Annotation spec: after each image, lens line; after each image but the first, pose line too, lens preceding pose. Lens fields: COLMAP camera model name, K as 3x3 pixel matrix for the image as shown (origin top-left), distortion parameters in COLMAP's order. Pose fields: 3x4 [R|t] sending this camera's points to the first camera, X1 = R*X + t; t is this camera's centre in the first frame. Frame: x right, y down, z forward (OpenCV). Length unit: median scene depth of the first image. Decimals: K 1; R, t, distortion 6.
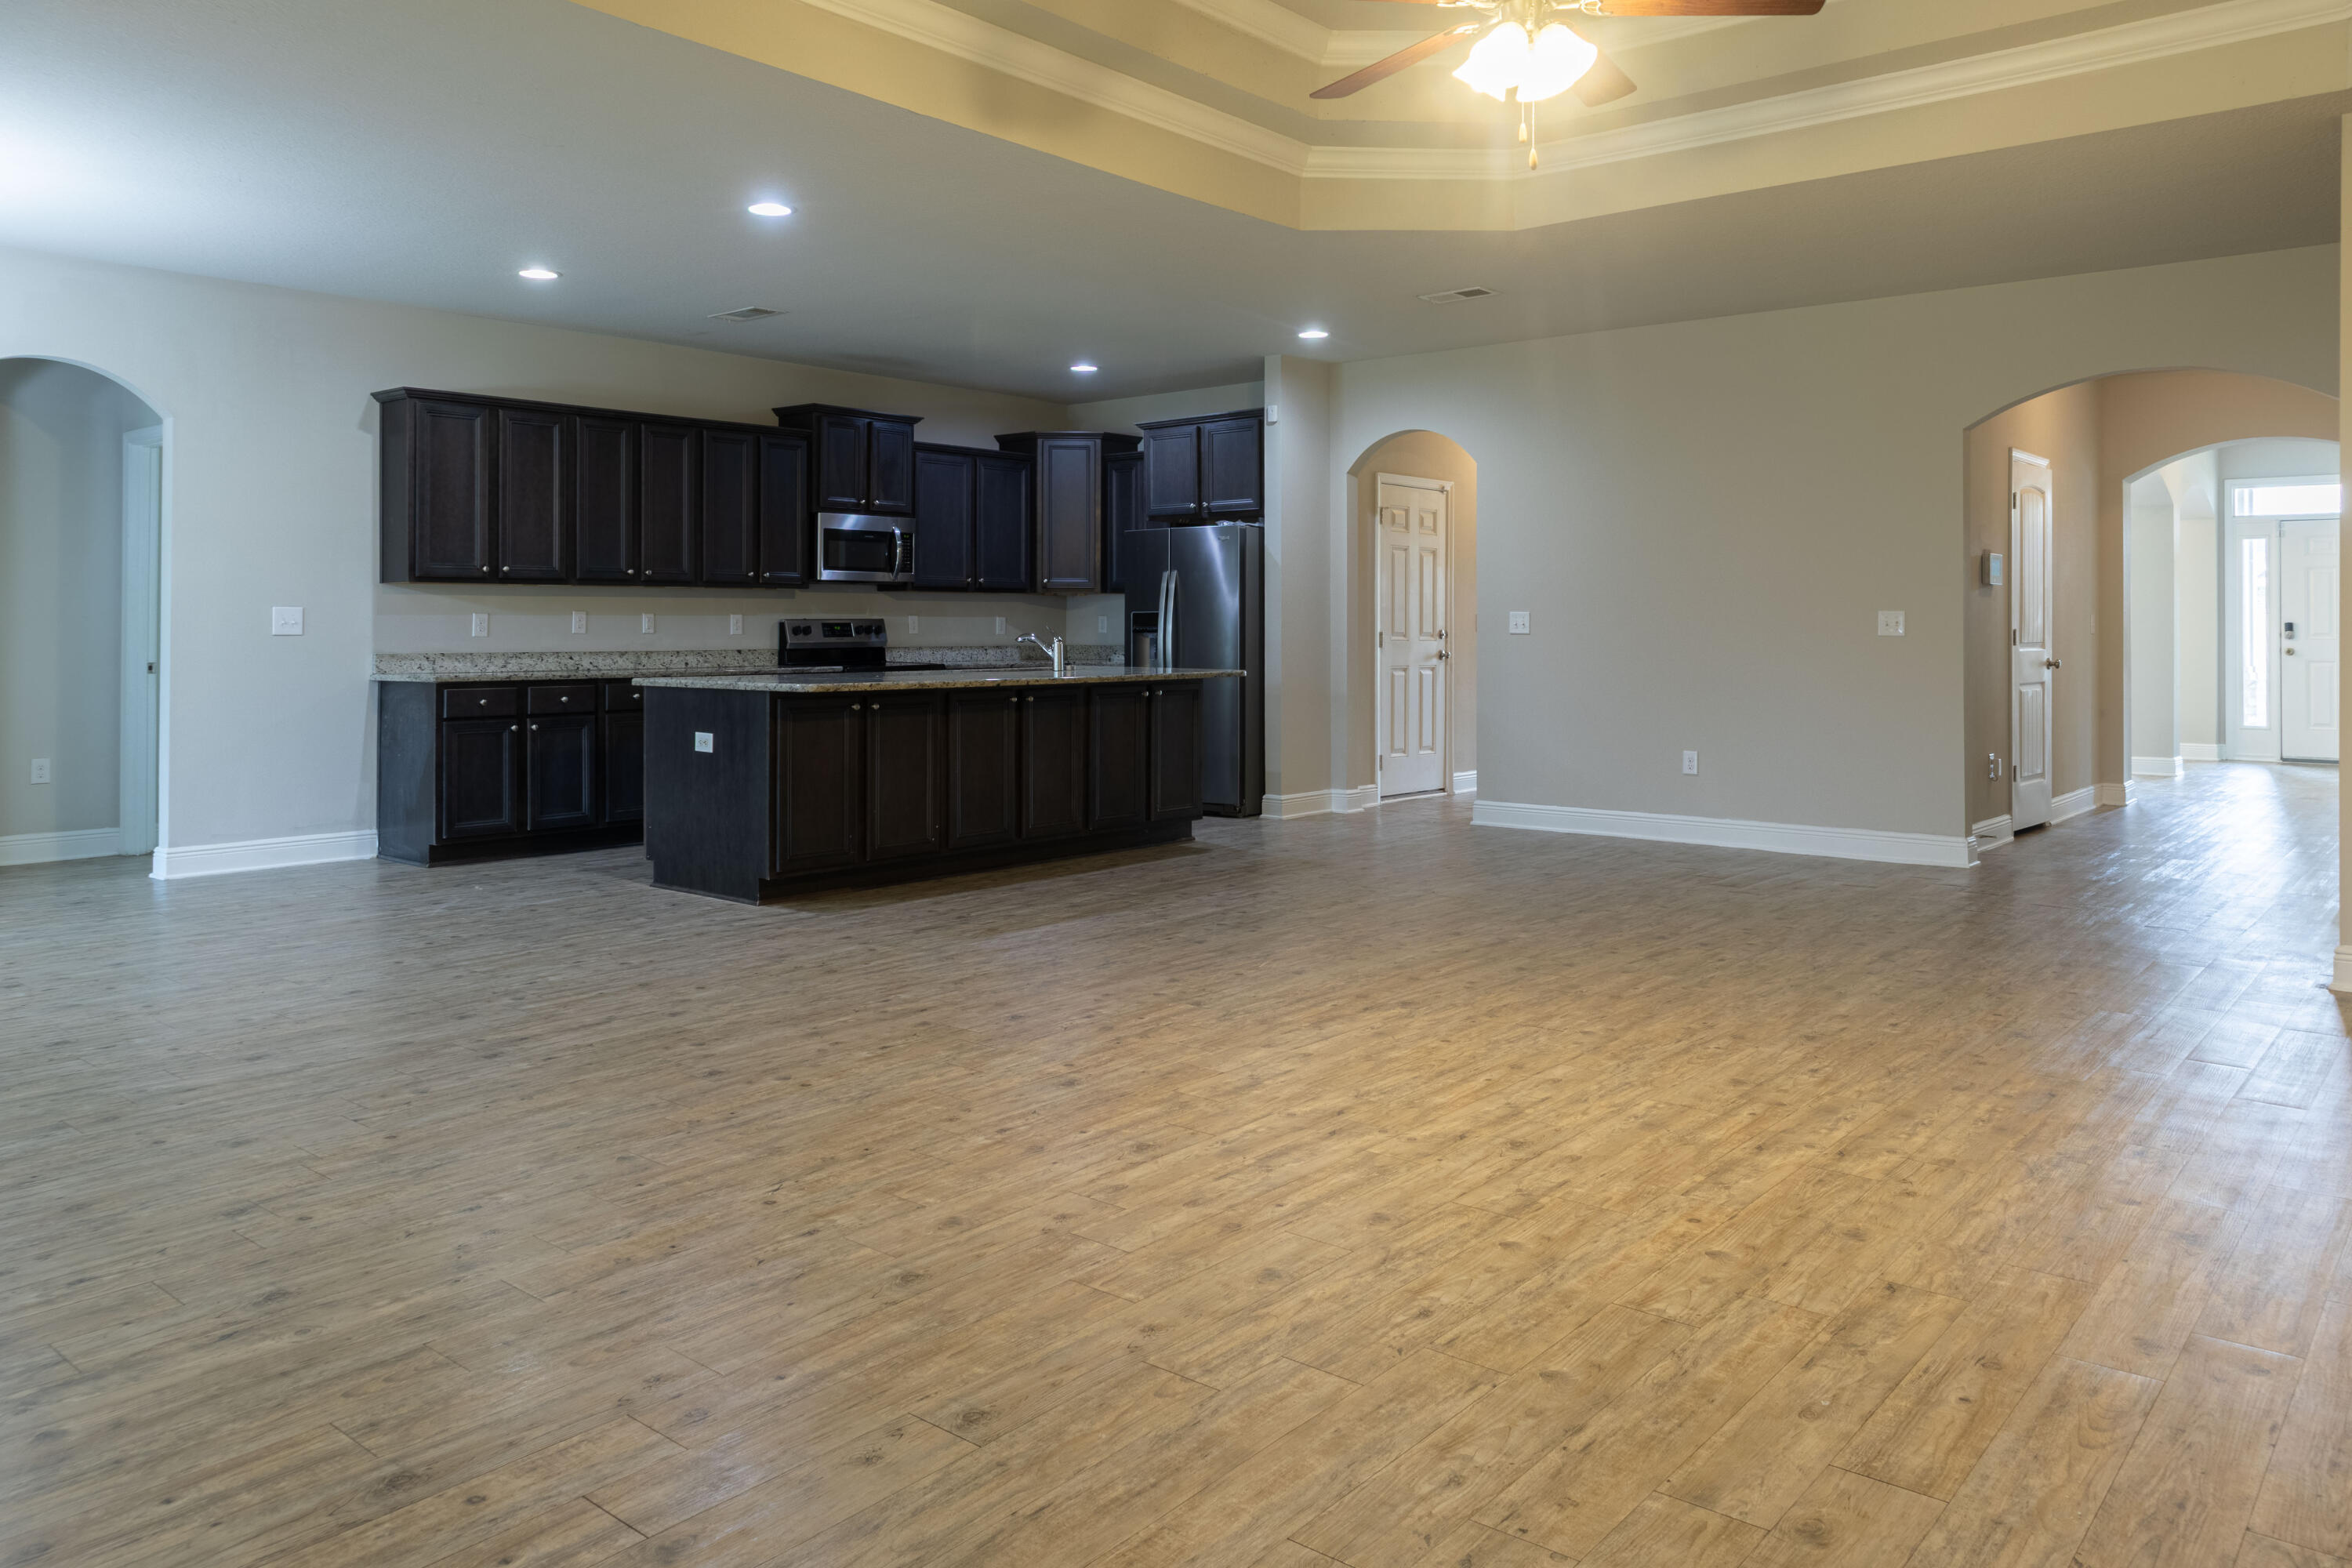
lens RADIAL K [[1665.6, 0, 1170.8], [0, 1665.6, 602.6], [0, 0, 1]] dist [0.000644, -0.000284]
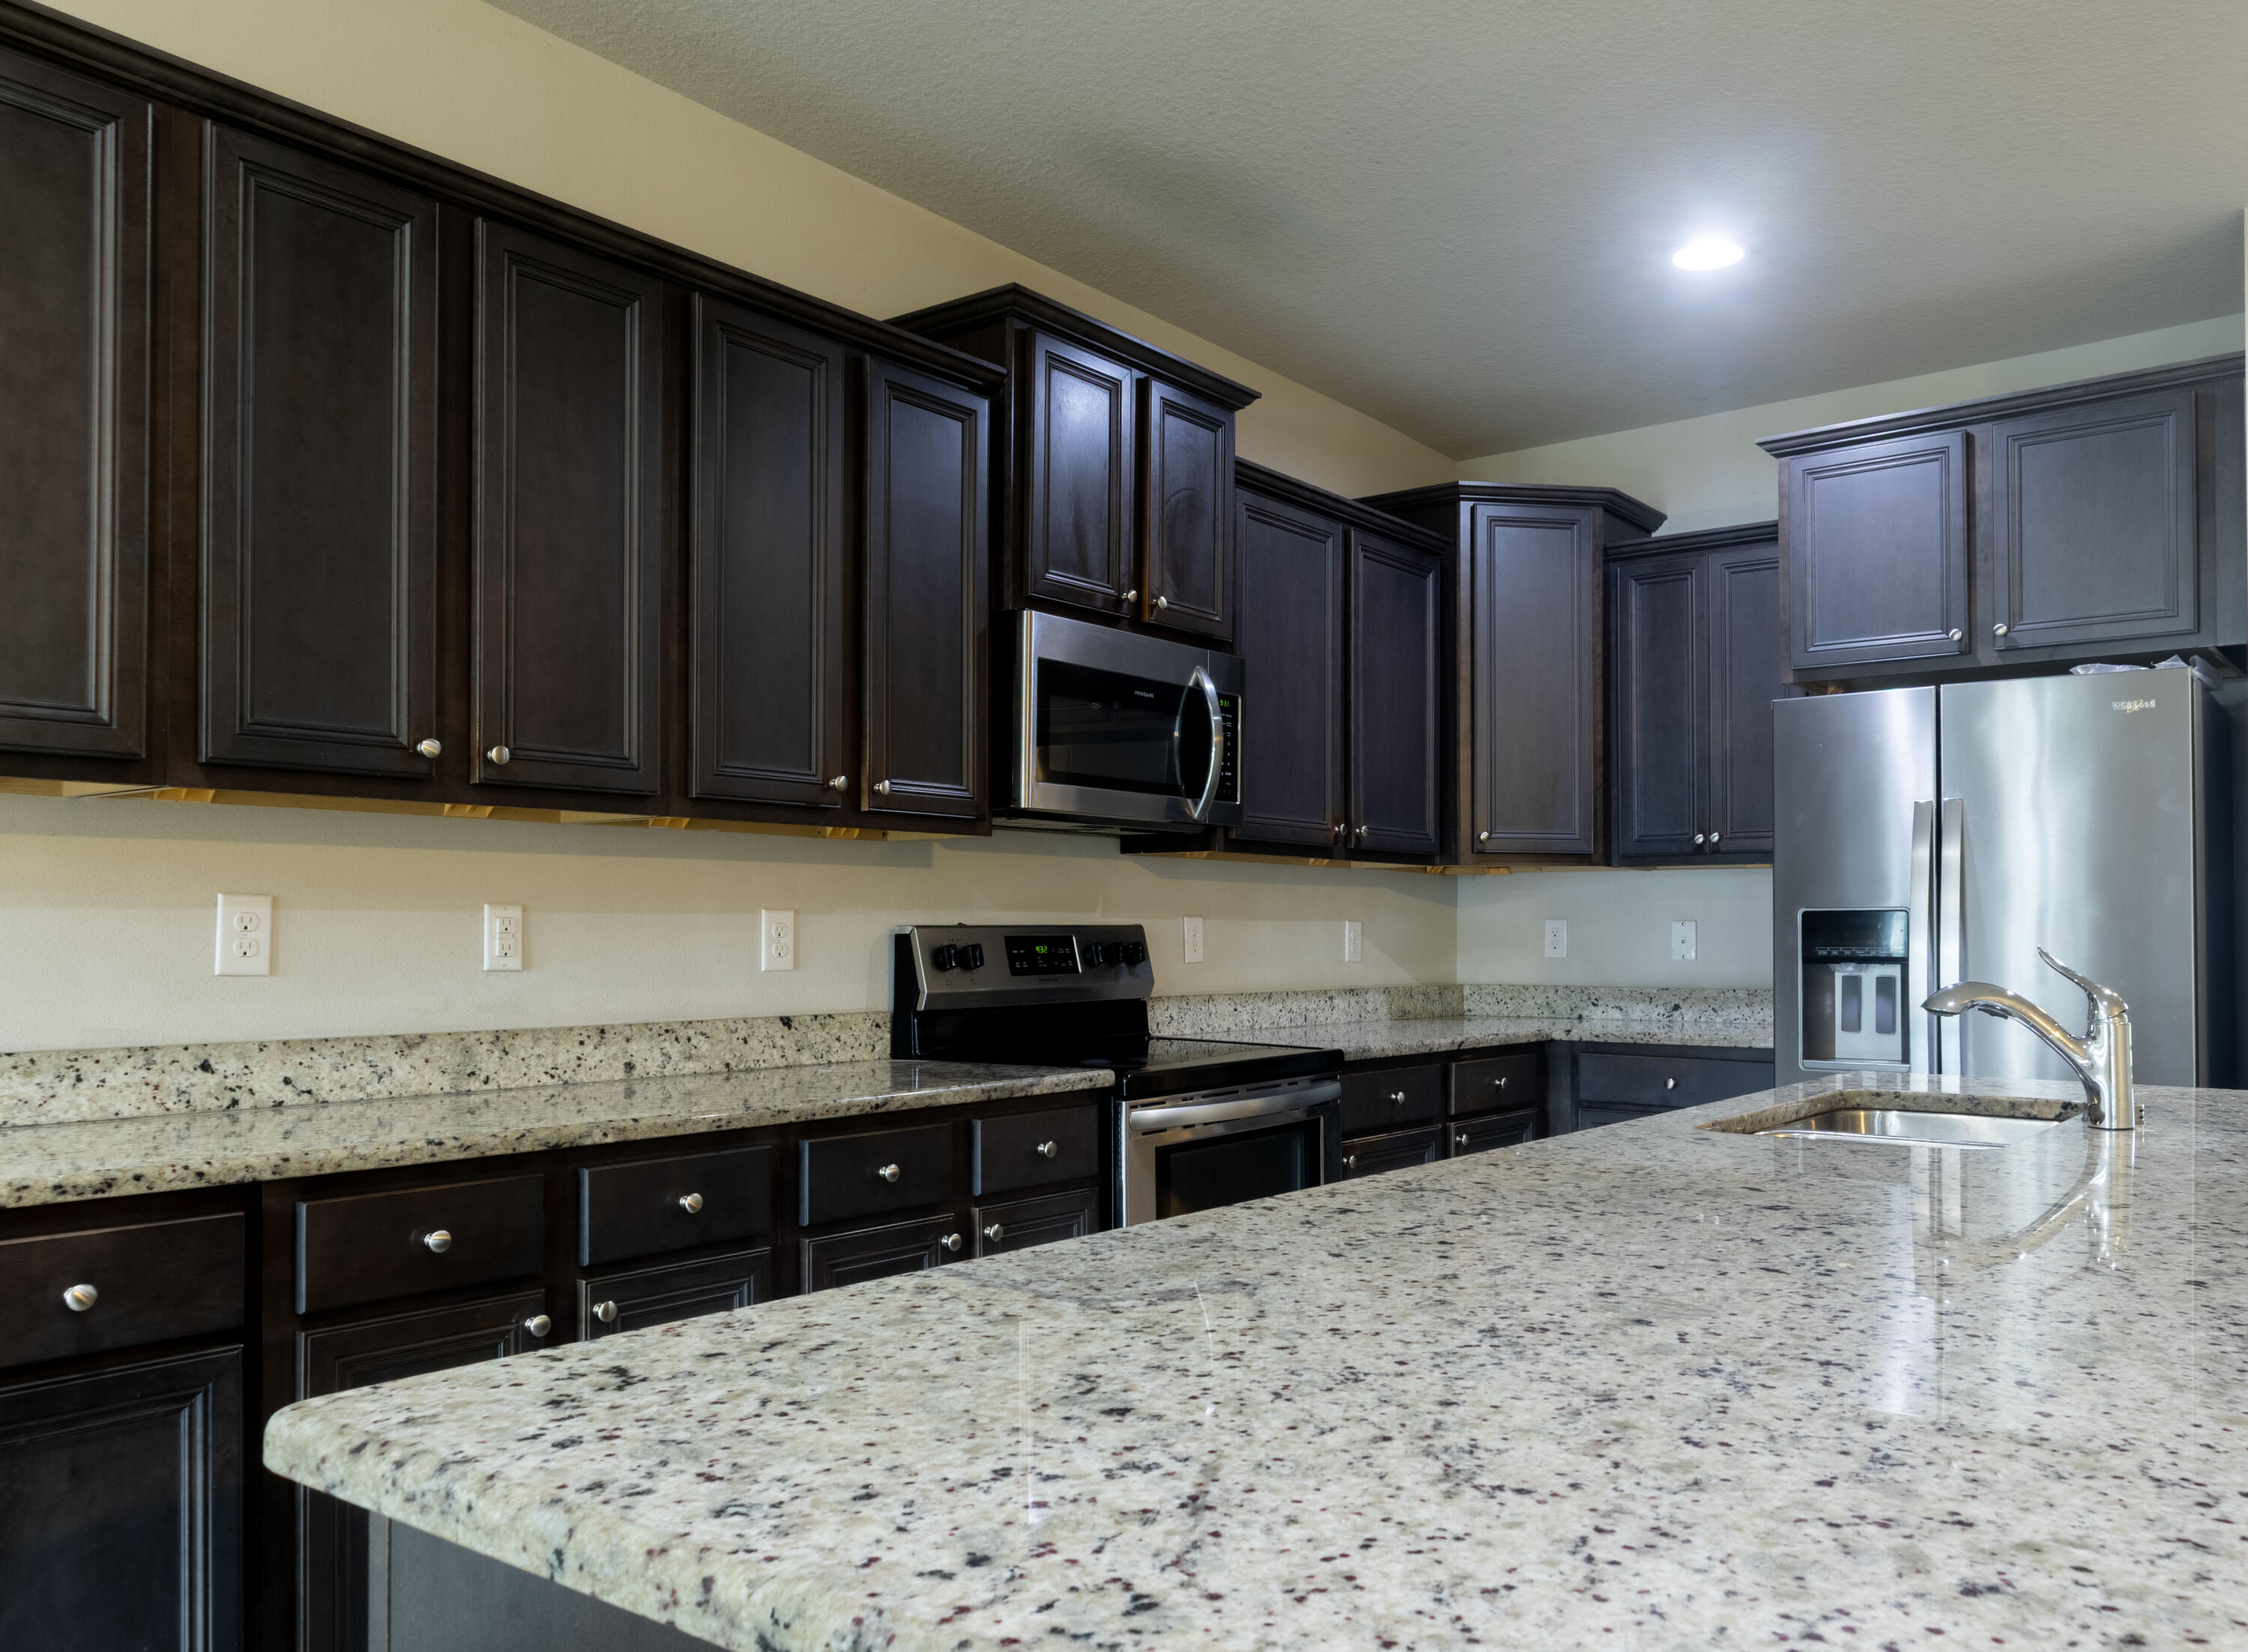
lens RADIAL K [[1707.3, 0, 1207.0], [0, 1707.3, 904.4], [0, 0, 1]] dist [-0.009396, -0.005780]
pose [[0.997831, 0.001319, 0.065815, -0.197667], [-0.001011, 0.999988, -0.004713, 0.007309], [-0.065820, 0.004637, 0.997821, 0.653498]]
